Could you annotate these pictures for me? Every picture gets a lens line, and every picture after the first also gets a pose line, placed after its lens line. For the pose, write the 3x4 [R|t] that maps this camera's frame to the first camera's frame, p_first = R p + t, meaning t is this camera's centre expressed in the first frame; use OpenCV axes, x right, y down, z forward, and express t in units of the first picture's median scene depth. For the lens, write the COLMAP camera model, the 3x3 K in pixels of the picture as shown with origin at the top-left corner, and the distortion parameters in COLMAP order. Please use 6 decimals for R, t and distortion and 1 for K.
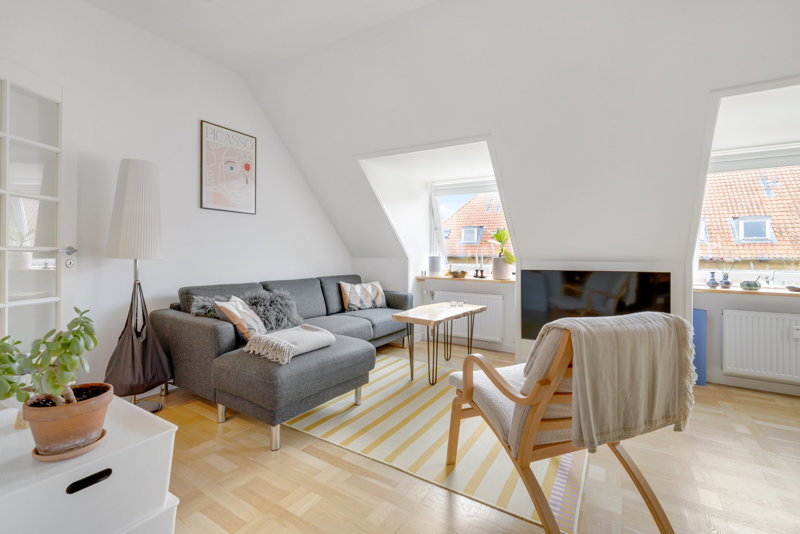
lens RADIAL K [[359.3, 0, 400.8], [0, 359.3, 251.4], [0, 0, 1]] dist [-0.003011, -0.000281]
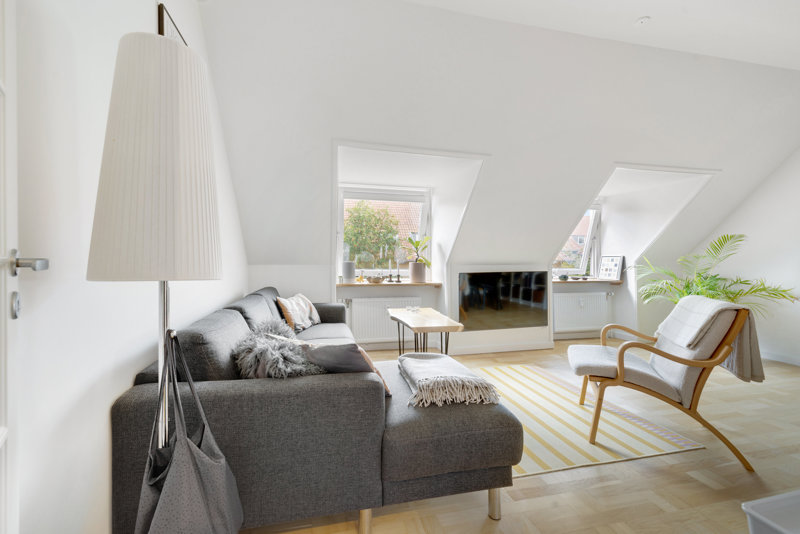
lens RADIAL K [[338.6, 0, 397.9], [0, 338.6, 256.6], [0, 0, 1]] dist [-0.000916, -0.000234]
pose [[0.700981, -0.001263, 0.713179, -0.618034], [-0.002147, 0.999990, 0.003880, -0.006931], [-0.713177, -0.004251, 0.700971, 0.391007]]
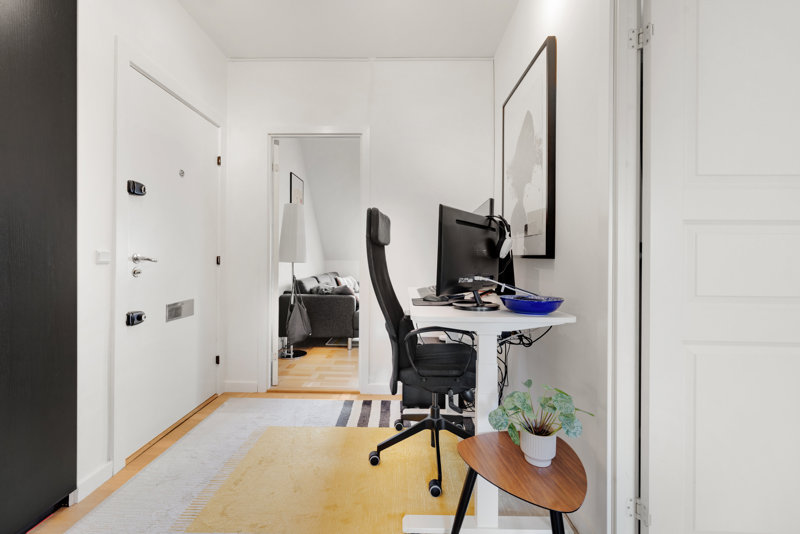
lens RADIAL K [[338.6, 0, 397.9], [0, 338.6, 256.6], [0, 0, 1]] dist [-0.000916, -0.000234]
pose [[0.863184, -0.000183, 0.504890, -0.825551], [-0.002198, 0.999989, 0.004120, -0.010277], [-0.504885, -0.004666, 0.863174, -0.442916]]
